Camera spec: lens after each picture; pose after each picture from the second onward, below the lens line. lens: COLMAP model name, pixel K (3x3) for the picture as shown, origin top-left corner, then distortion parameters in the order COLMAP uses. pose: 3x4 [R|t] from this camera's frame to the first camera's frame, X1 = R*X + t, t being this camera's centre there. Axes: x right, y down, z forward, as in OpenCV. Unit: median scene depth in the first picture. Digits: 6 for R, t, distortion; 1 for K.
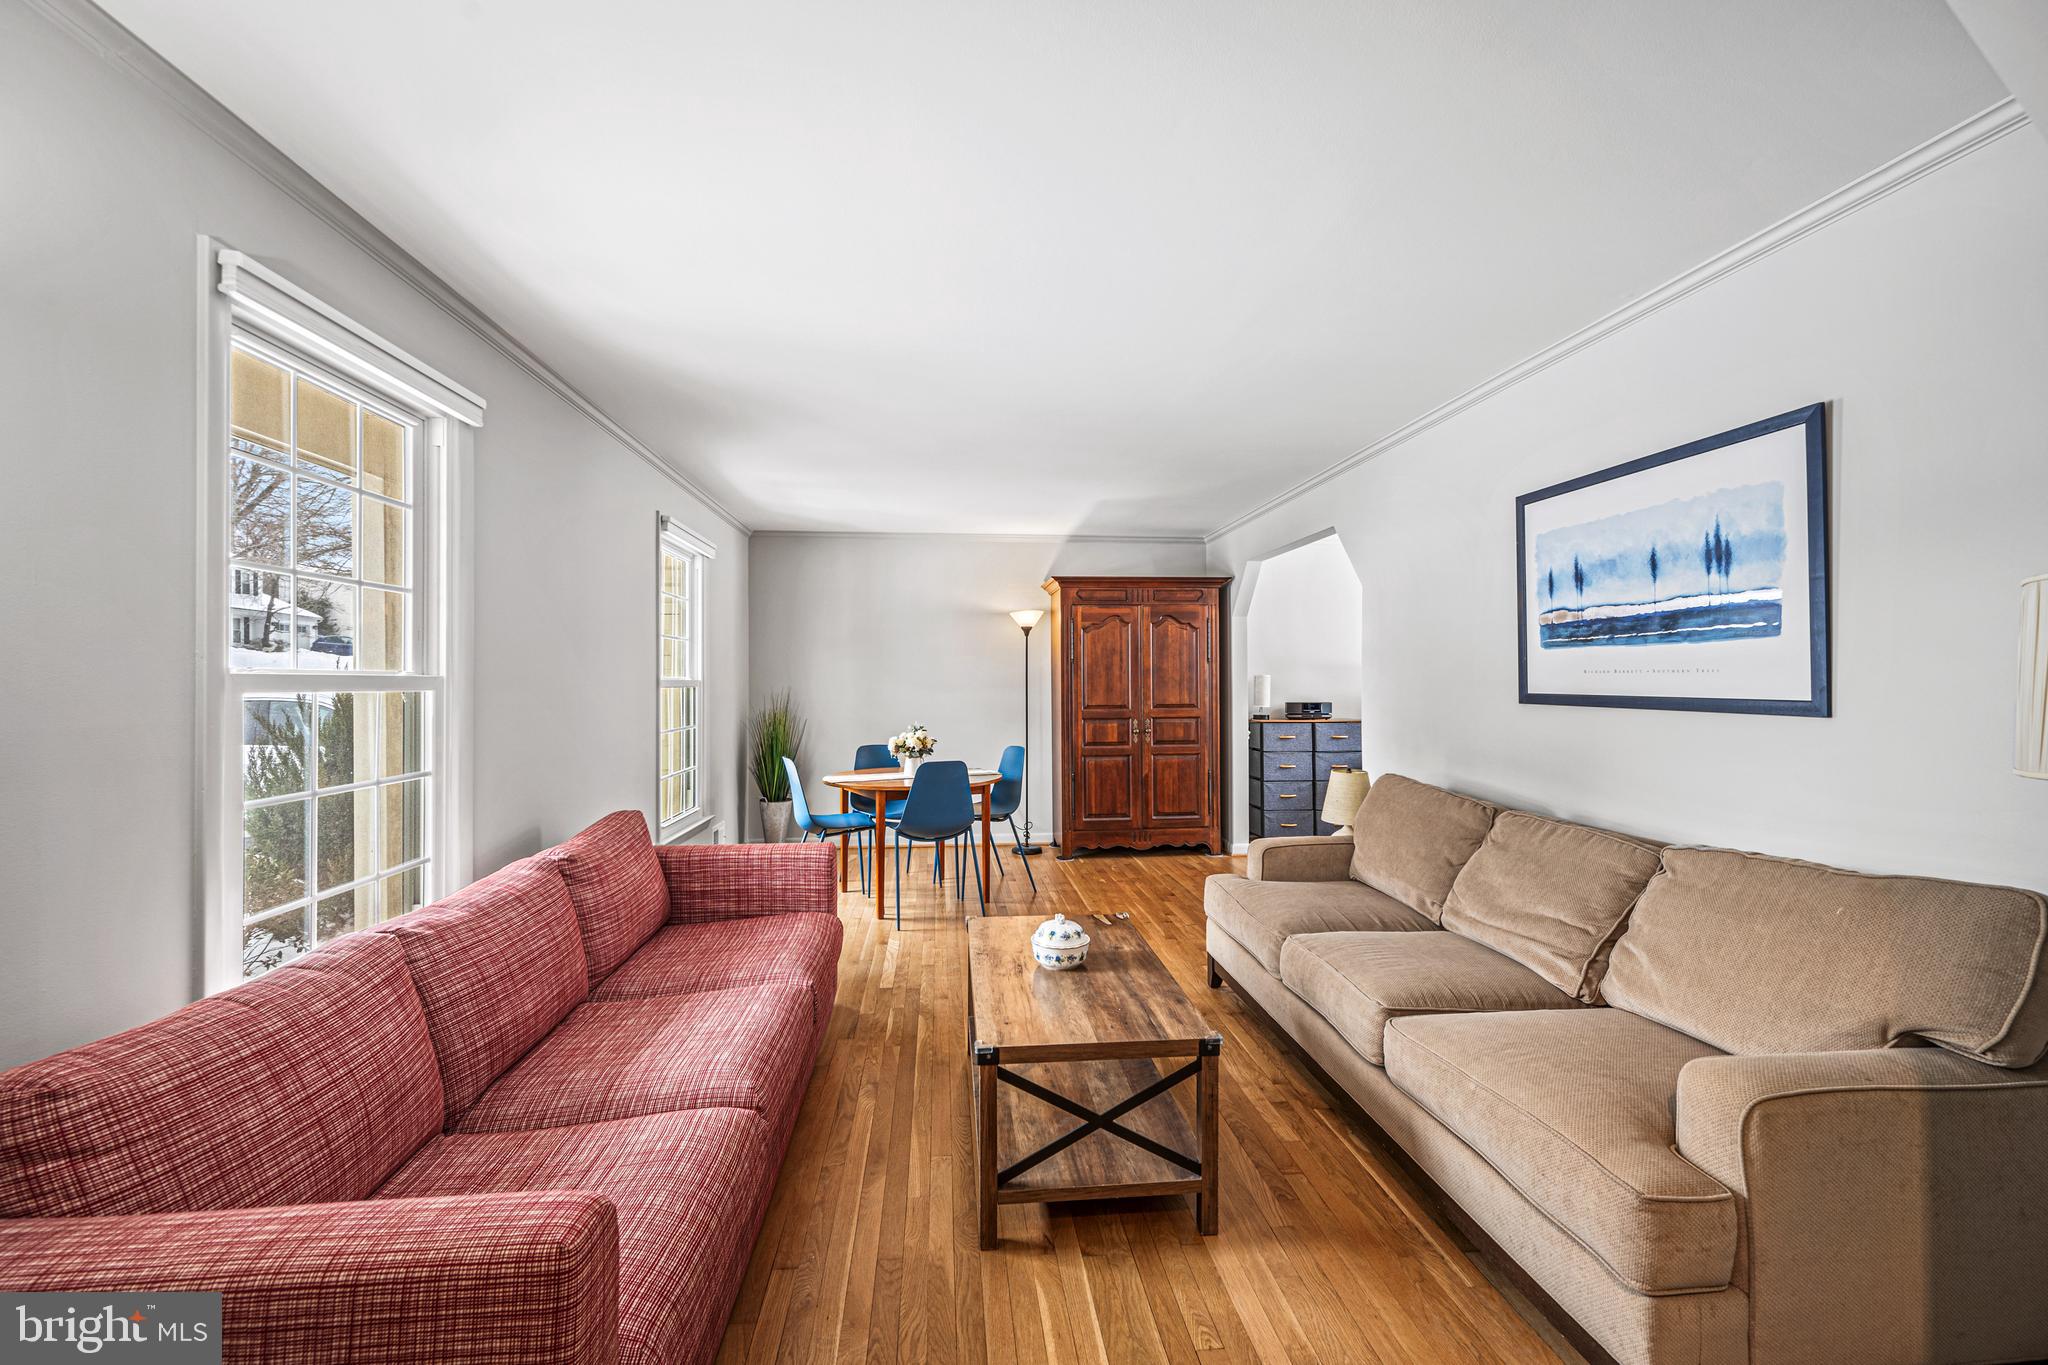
lens RADIAL K [[826.4, 0, 1021.3], [0, 826.4, 667.3], [0, 0, 1]] dist [0.000454, -0.000030]
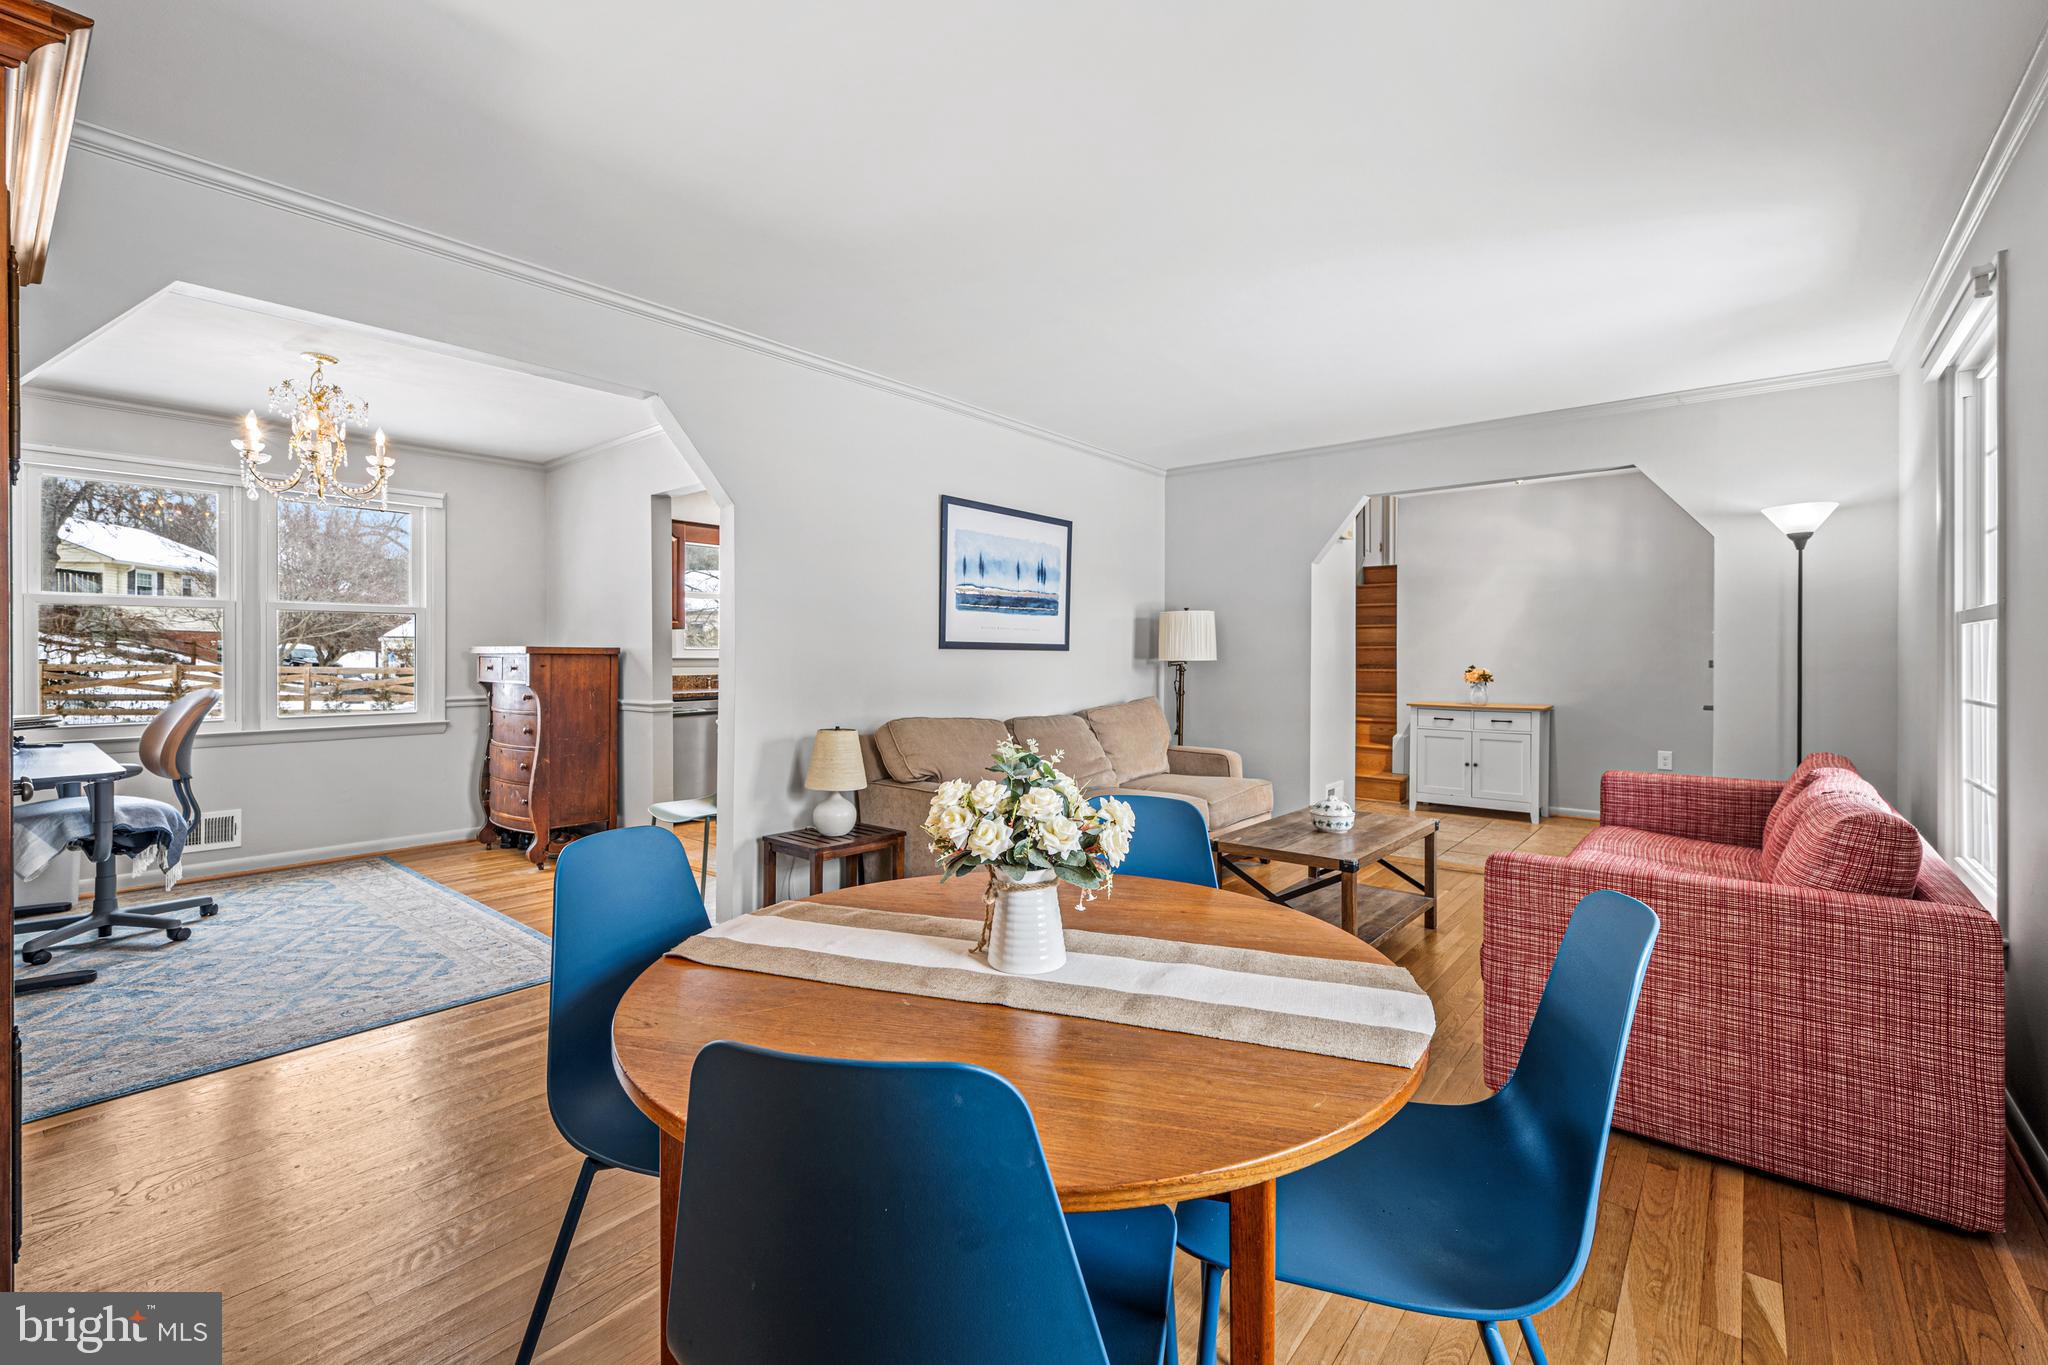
lens RADIAL K [[864.2, 0, 1012.6], [0, 864.2, 656.0], [0, 0, 1]] dist [-0.000661, -0.001058]
pose [[-0.694645, 0.002469, 0.719349, -0.540472], [-0.008814, 0.999890, -0.011942, 0.078808], [-0.719299, -0.014636, -0.694547, 2.114383]]
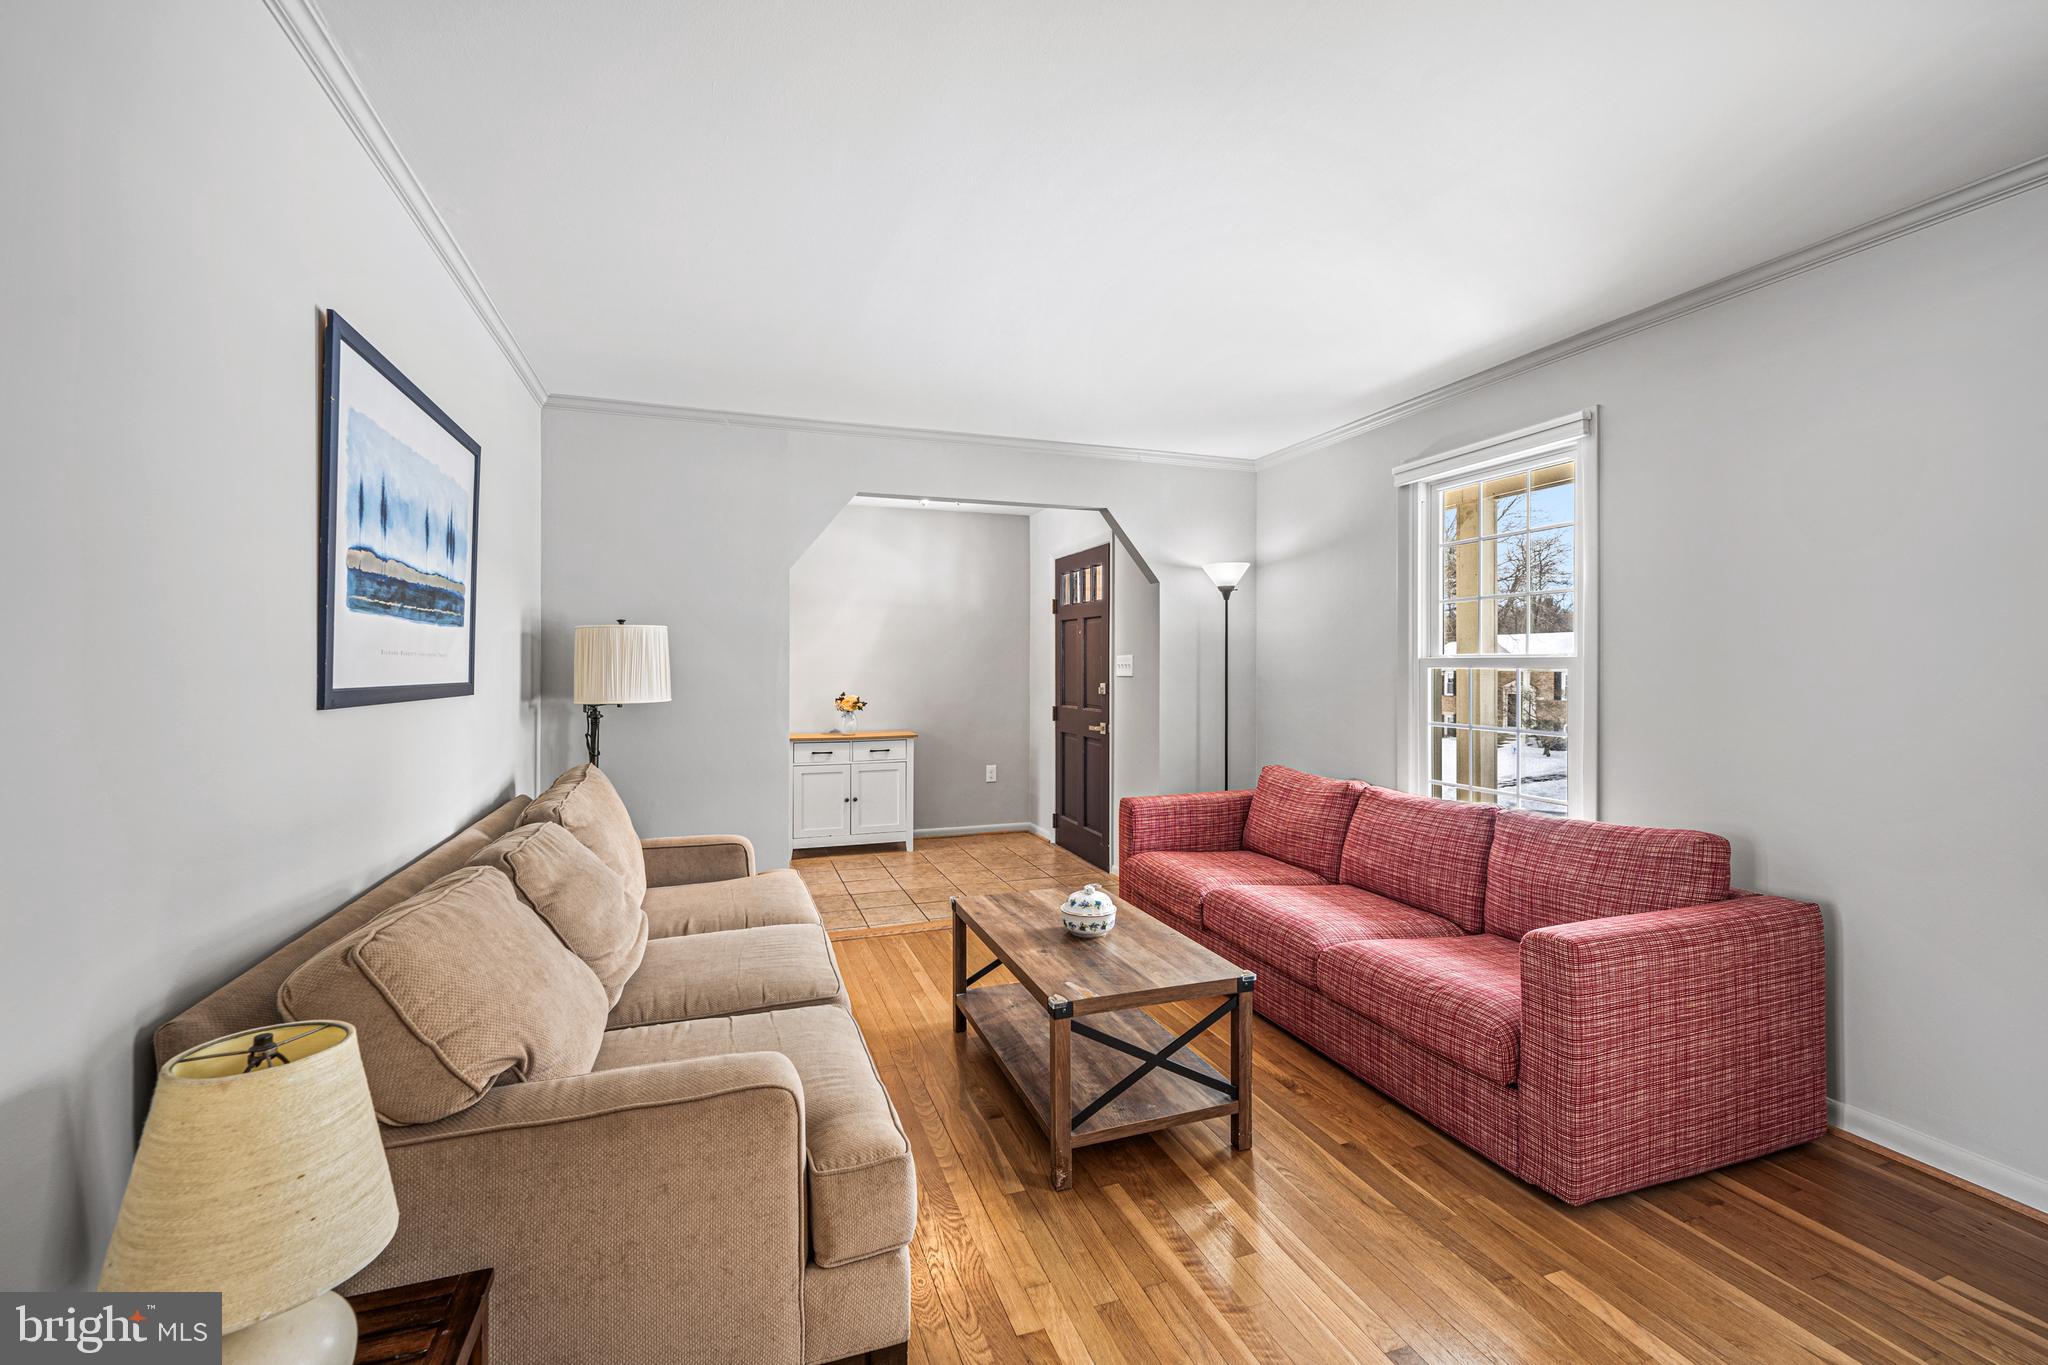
lens RADIAL K [[864.2, 0, 1012.6], [0, 864.2, 656.0], [0, 0, 1]] dist [-0.000661, -0.001058]
pose [[-0.973397, 0.003613, -0.229094, 0.346796], [0.009360, 0.999668, -0.024004, 0.030412], [0.228932, -0.025510, -0.973108, 1.817807]]
